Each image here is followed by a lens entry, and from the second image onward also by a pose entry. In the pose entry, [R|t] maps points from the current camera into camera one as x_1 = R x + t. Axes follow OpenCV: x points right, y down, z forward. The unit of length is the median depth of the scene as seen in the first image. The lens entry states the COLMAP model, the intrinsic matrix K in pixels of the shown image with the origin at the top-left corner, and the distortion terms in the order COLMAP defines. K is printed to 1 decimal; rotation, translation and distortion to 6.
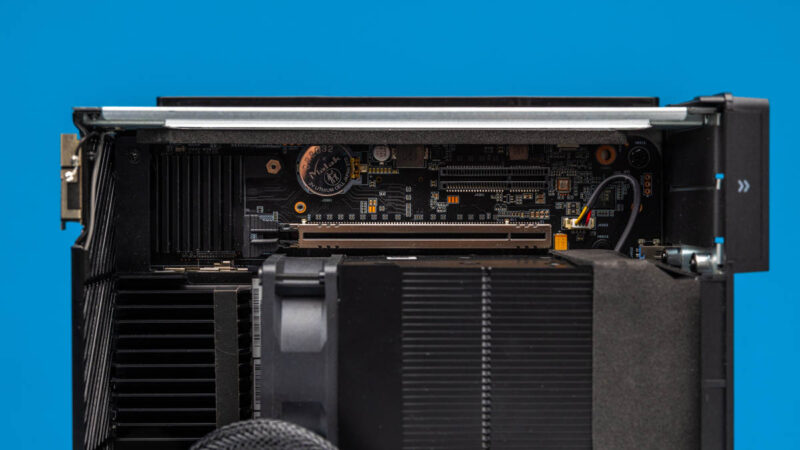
lens RADIAL K [[1559.5, 0, 400.0], [0, 1559.5, 225.0], [0, 0, 1]] dist [-0.013438, 0.025129]
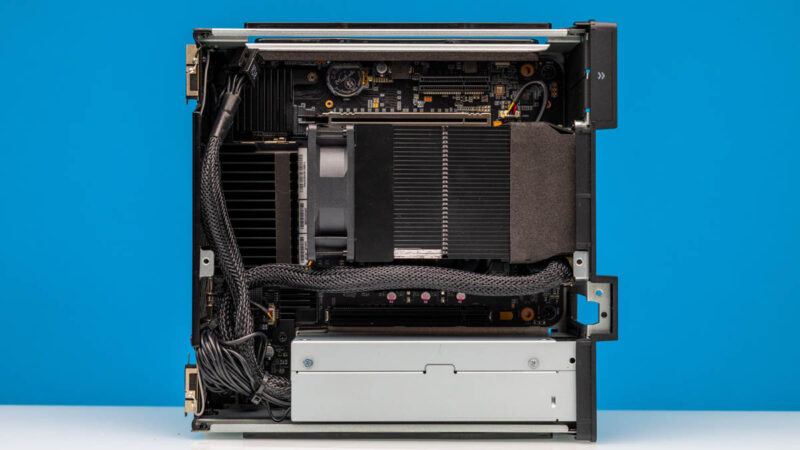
lens RADIAL K [[1559.5, 0, 400.0], [0, 1559.5, 225.0], [0, 0, 1]] dist [-0.013438, 0.025129]
pose [[0.999998, 0.000966, -0.001889, 0.009596], [-0.001002, 0.999814, -0.019265, 0.143020], [0.001870, 0.019267, 0.999813, -0.560461]]
